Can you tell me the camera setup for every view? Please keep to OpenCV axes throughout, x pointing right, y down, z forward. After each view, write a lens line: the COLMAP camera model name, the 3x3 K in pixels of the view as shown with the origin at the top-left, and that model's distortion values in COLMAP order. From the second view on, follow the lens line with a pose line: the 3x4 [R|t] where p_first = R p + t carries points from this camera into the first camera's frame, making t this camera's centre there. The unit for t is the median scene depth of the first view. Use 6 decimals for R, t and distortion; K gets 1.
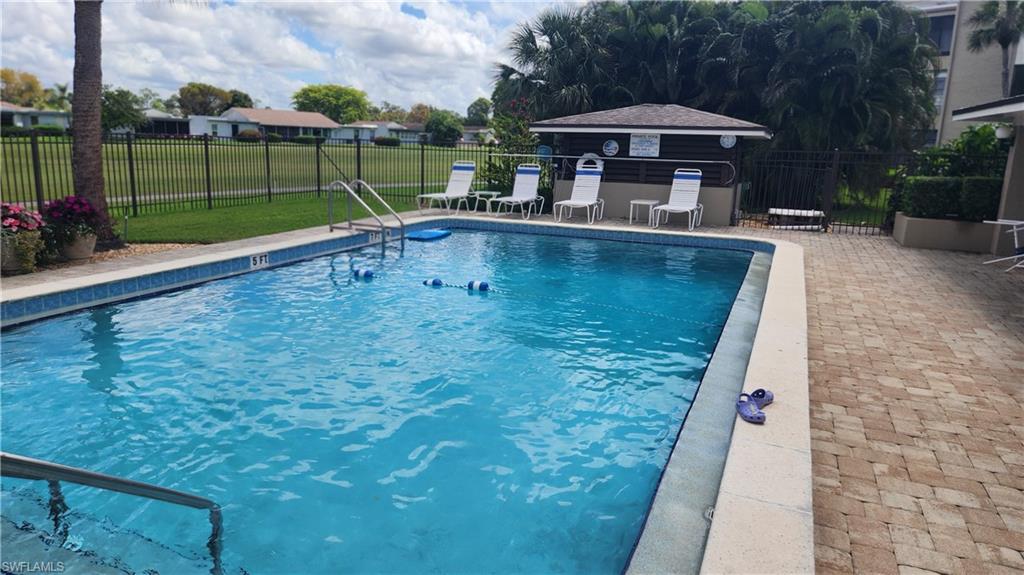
lens RADIAL K [[695.8, 0, 512.0], [0, 695.8, 287.5], [0, 0, 1]] dist [0.097290, -0.095394]
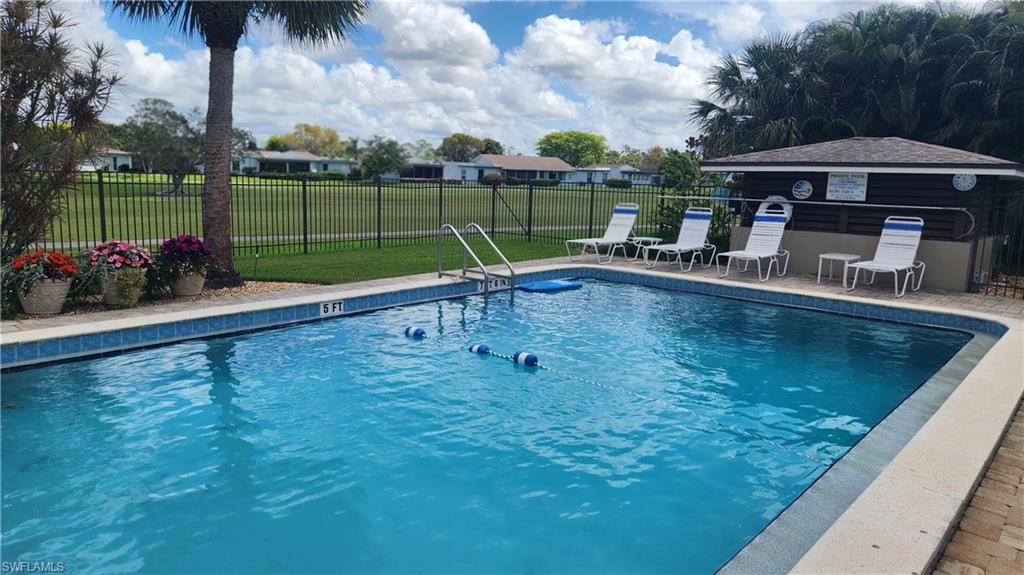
lens RADIAL K [[683.8, 0, 512.0], [0, 683.8, 287.5], [0, 0, 1]] dist [0.042564, -0.003702]
pose [[0.942011, 0.052505, -0.331448, 0.074590], [-0.070694, 0.996568, -0.043055, -0.019078], [0.328050, 0.063990, 0.942490, 0.096123]]
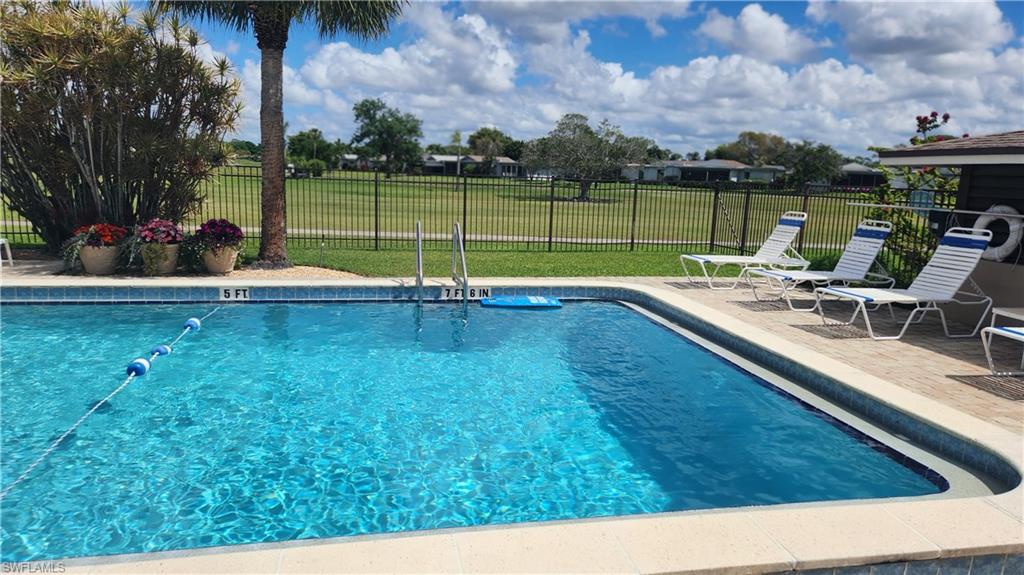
lens RADIAL K [[683.8, 0, 512.0], [0, 683.8, 287.5], [0, 0, 1]] dist [0.042564, -0.003702]
pose [[0.541208, 0.131834, -0.830490, 0.271021], [-0.191817, 0.980950, 0.030717, -0.065160], [0.818719, 0.142678, 0.556186, 0.350389]]
